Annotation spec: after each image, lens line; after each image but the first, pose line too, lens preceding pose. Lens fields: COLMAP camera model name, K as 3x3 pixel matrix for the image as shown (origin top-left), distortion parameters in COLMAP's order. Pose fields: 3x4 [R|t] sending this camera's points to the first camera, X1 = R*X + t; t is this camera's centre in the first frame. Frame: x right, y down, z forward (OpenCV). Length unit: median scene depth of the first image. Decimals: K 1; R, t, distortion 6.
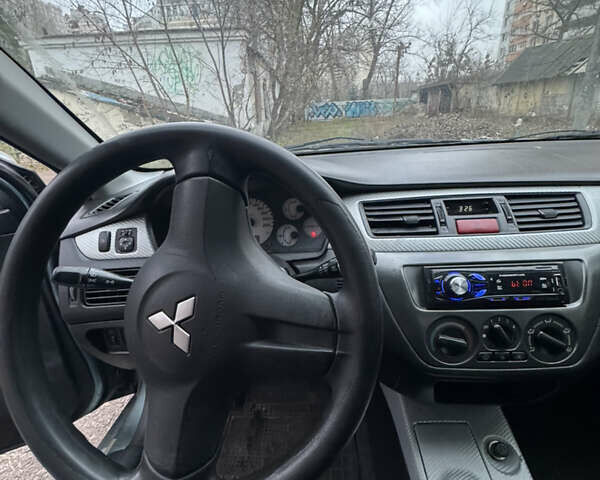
lens RADIAL K [[318.0, 0, 308.8], [0, 318.0, 237.1], [0, 0, 1]] dist [-0.004302, -0.000856]
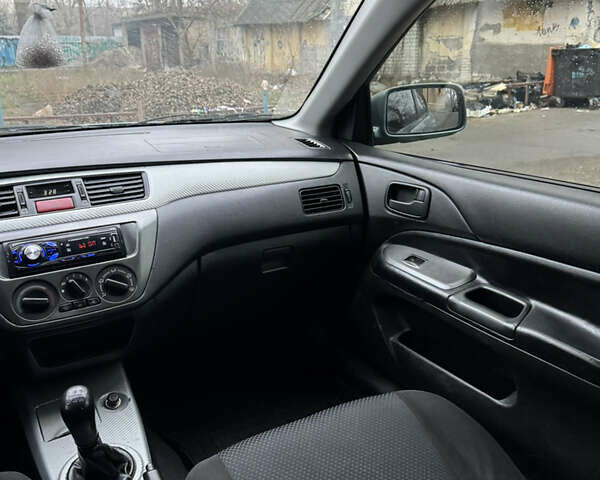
lens RADIAL K [[586.6, 0, 300.0], [0, 586.6, 240.0], [0, 0, 1]] dist [0.177223, -0.369184]
pose [[0.843760, -0.122729, 0.522501, 0.126318], [0.164202, 0.985854, -0.033597, 0.292903], [-0.510986, 0.114144, 0.851977, -1.220548]]
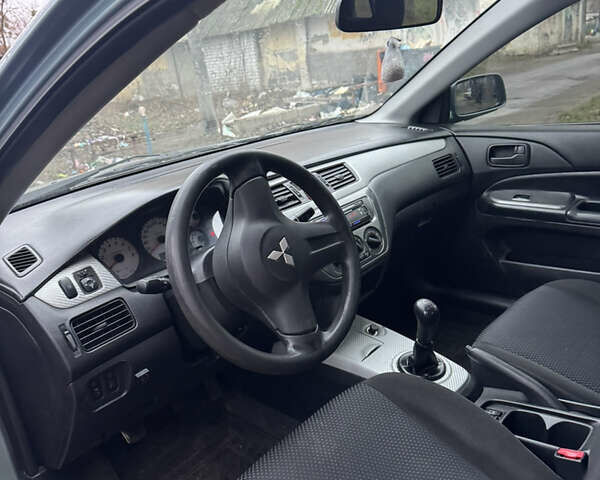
lens RADIAL K [[586.6, 0, 300.0], [0, 586.6, 240.0], [0, 0, 1]] dist [0.177223, -0.369184]
pose [[0.623901, -0.248272, 0.741019, -1.601811], [0.354344, 0.934996, 0.014922, 0.105070], [-0.696554, 0.253266, 0.671319, -0.759626]]
